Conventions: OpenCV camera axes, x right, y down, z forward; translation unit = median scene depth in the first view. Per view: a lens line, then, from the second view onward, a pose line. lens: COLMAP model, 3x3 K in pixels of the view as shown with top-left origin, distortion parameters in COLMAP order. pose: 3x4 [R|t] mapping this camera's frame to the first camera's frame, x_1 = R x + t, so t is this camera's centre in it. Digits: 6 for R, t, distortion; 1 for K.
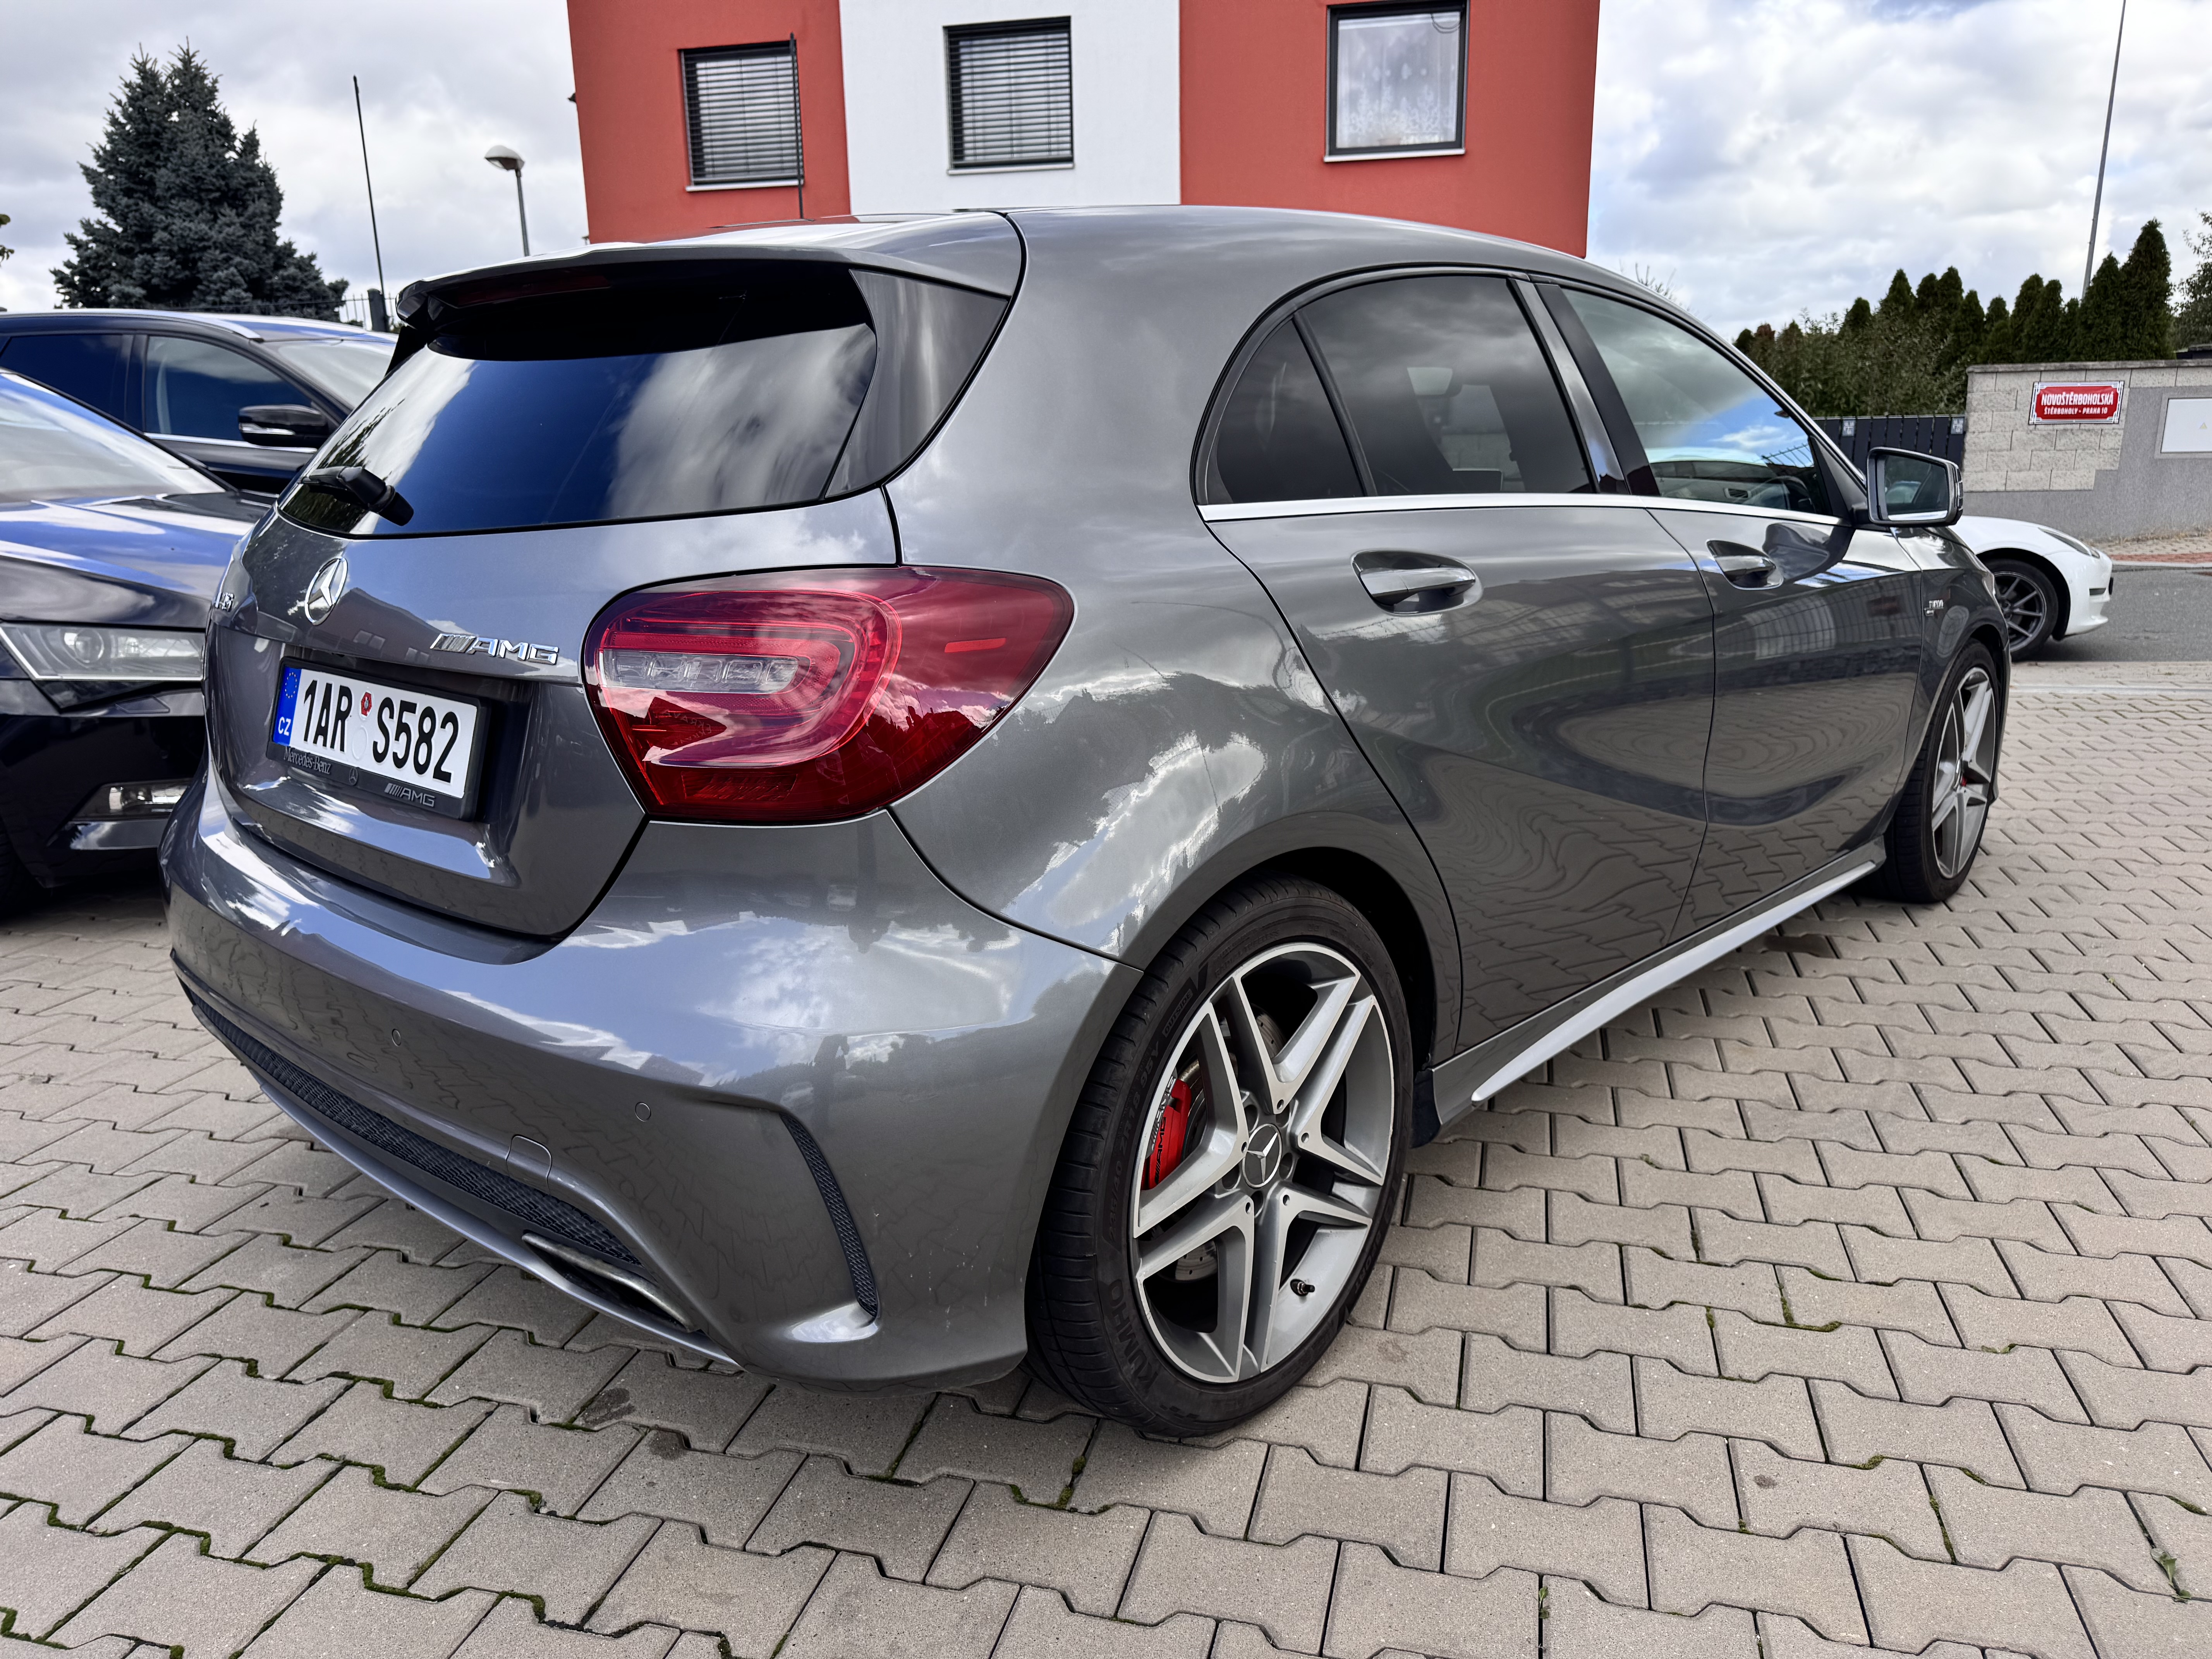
lens RADIAL K [[1590.1, 0, 1117.2], [0, 1590.1, 835.1], [0, 0, 1]] dist [0.002425, -0.003665]
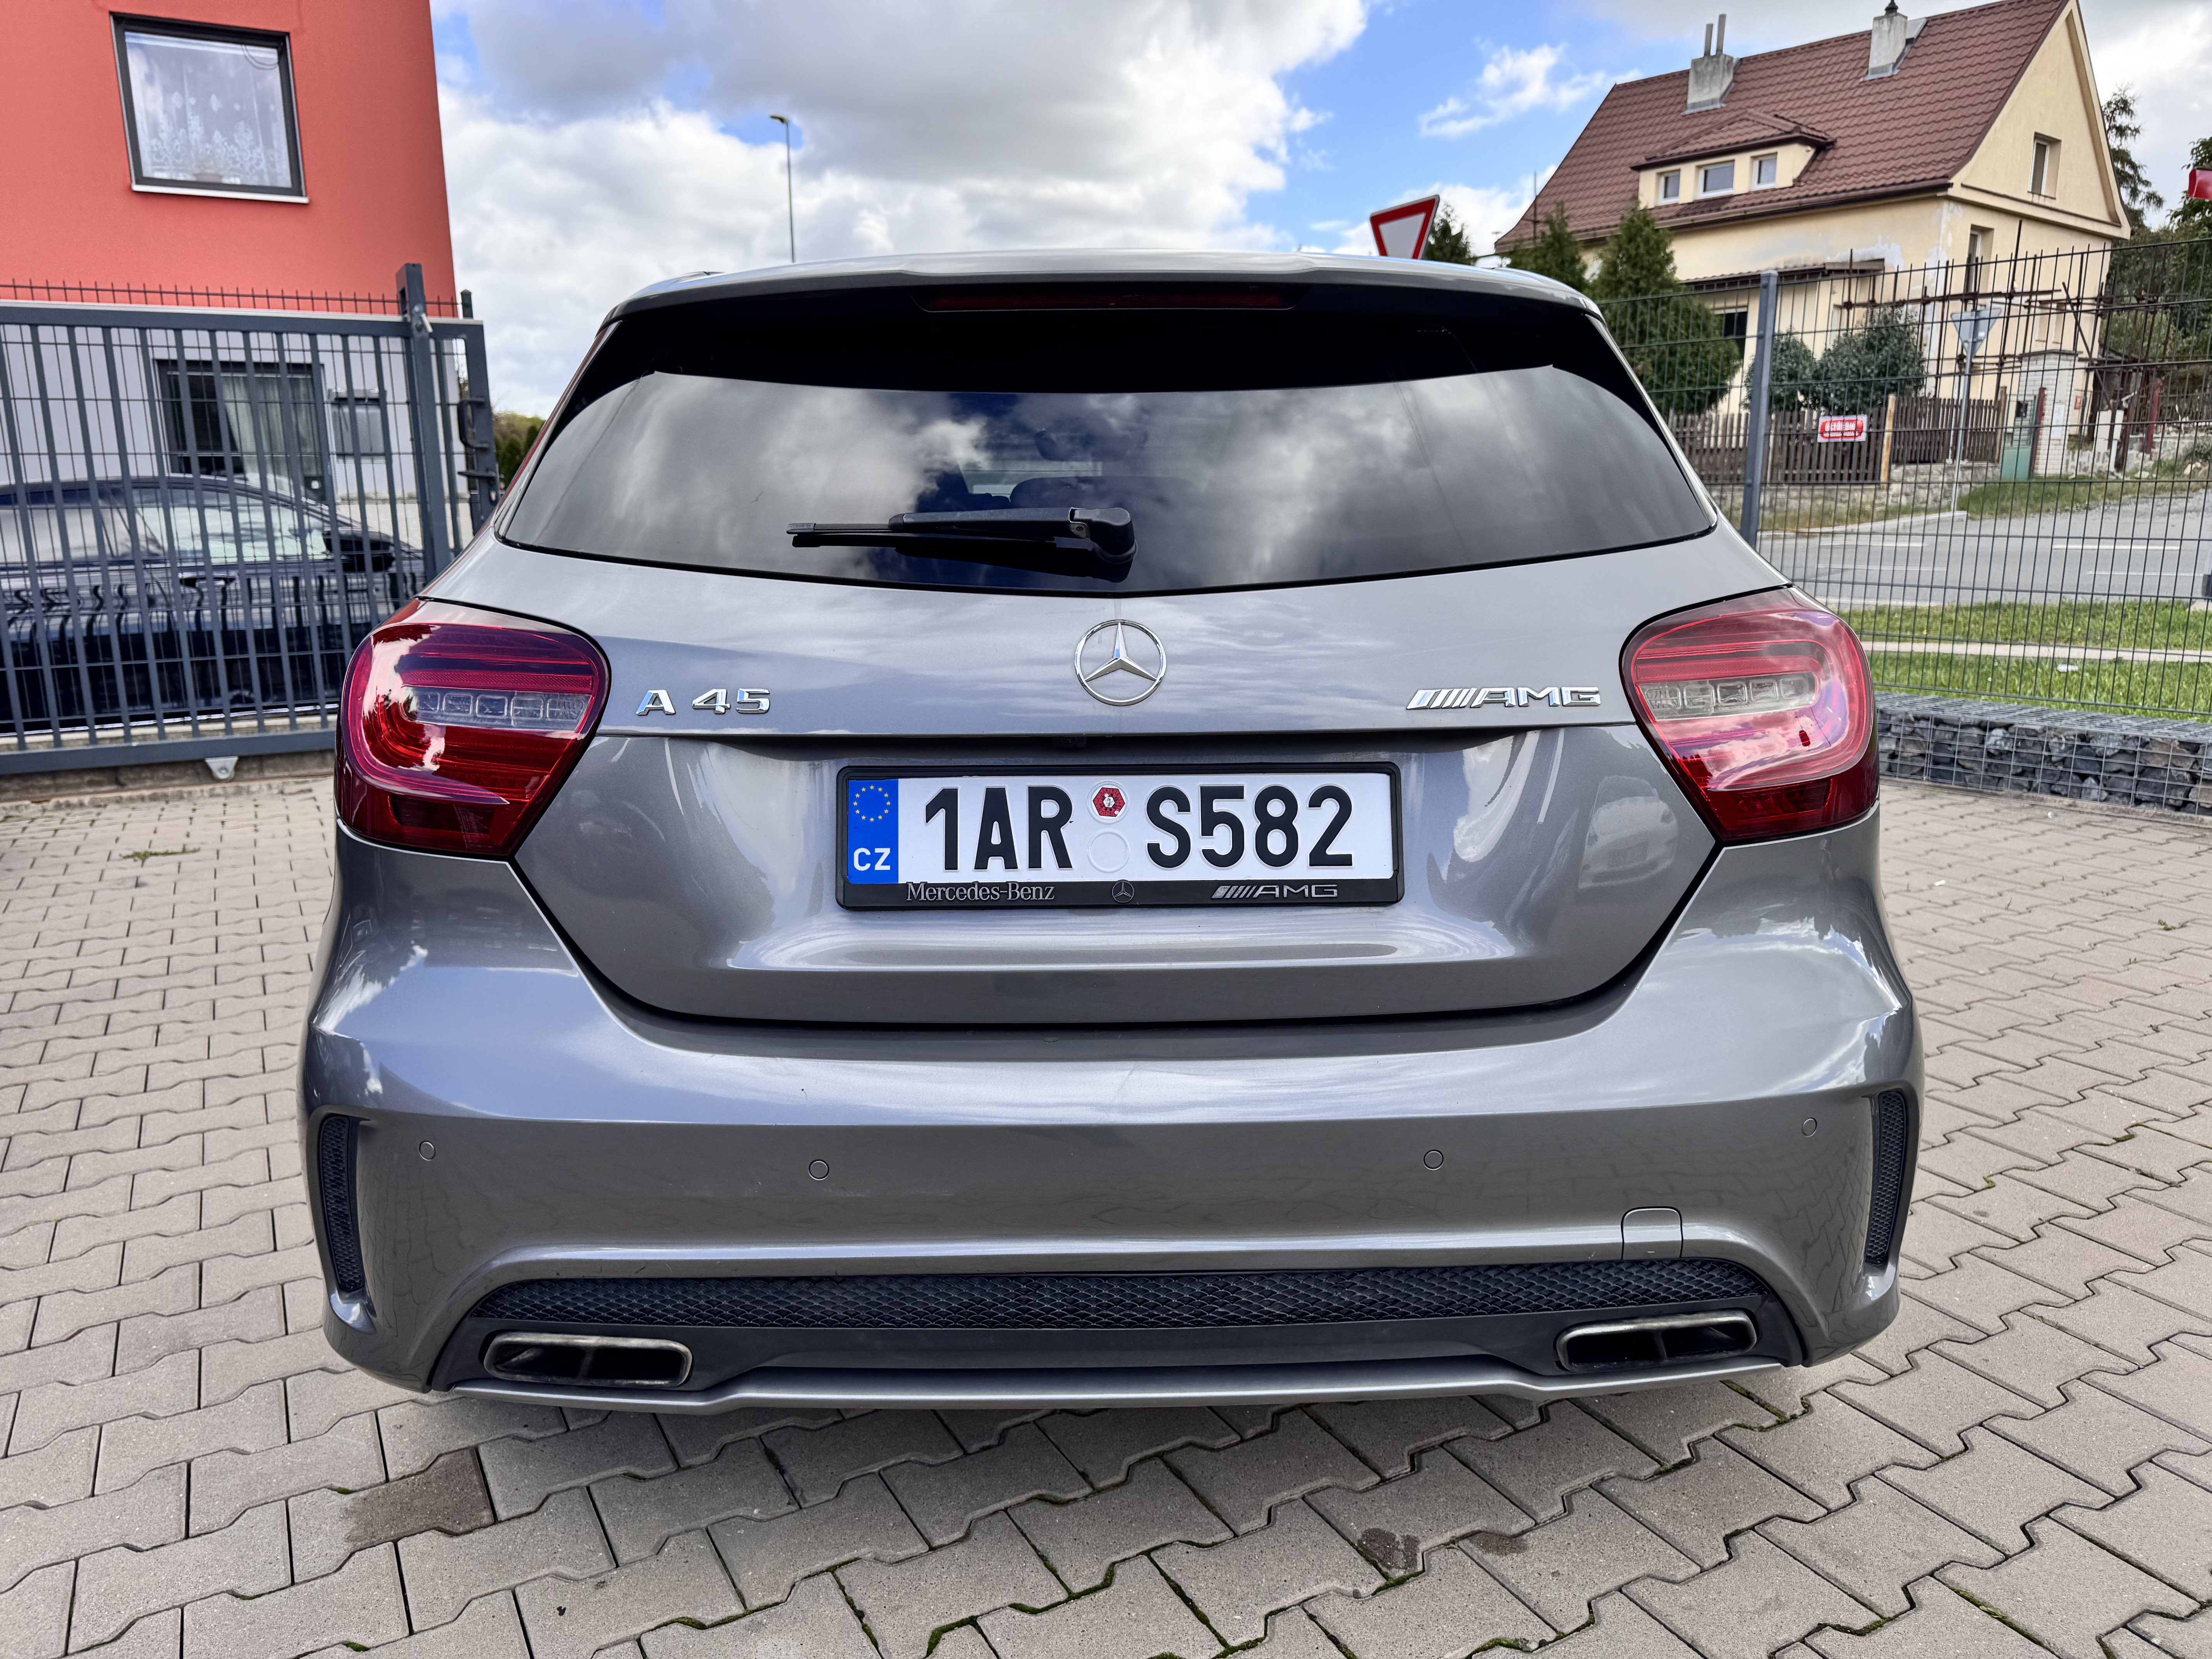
lens RADIAL K [[1590.1, 0, 1118.1], [0, 1590.1, 824.5], [0, 0, 1]] dist [0.002425, -0.003665]
pose [[0.719451, -0.133337, 0.681624, -0.126675], [0.168219, 0.985632, 0.015251, -0.010370], [-0.673864, 0.103689, 0.731543, 0.052432]]
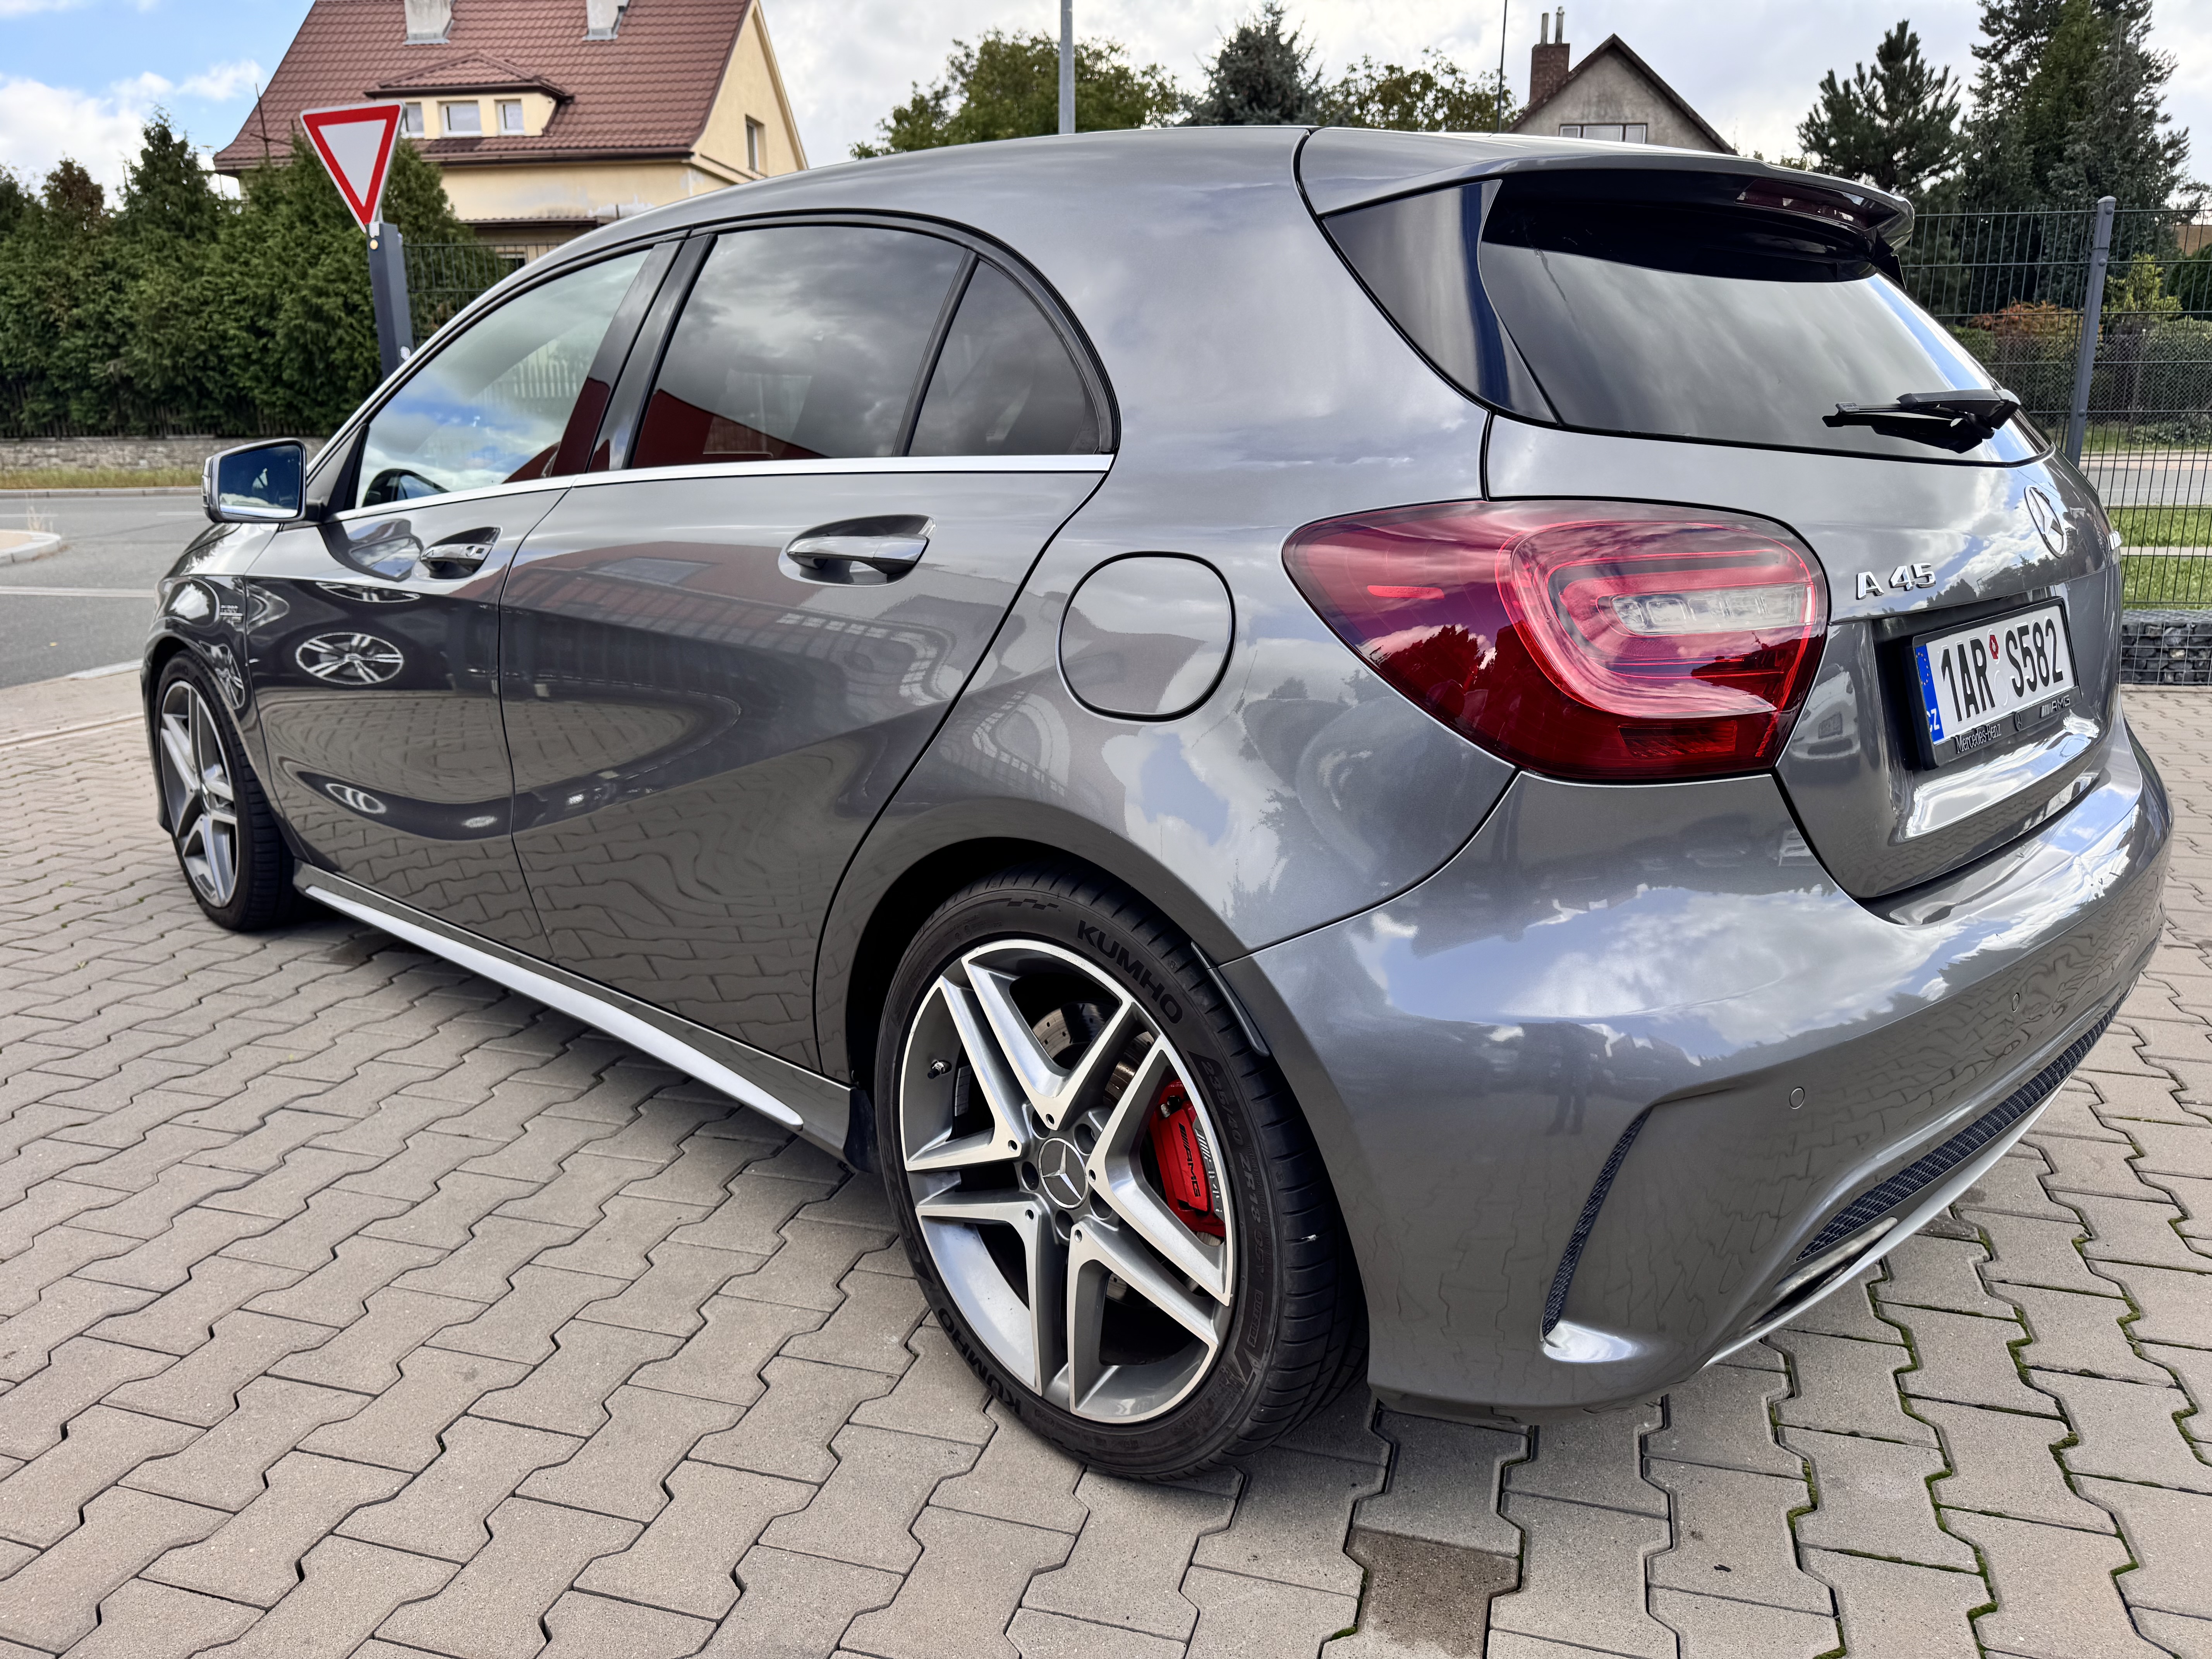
lens RADIAL K [[1590.1, 0, 1118.9], [0, 1590.1, 826.9], [0, 0, 1]] dist [0.002425, -0.003665]
pose [[0.022611, -0.226119, 0.973837, -0.179156], [0.256145, 0.942883, 0.212984, -0.040197], [-0.966374, 0.244628, 0.079239, 0.186435]]
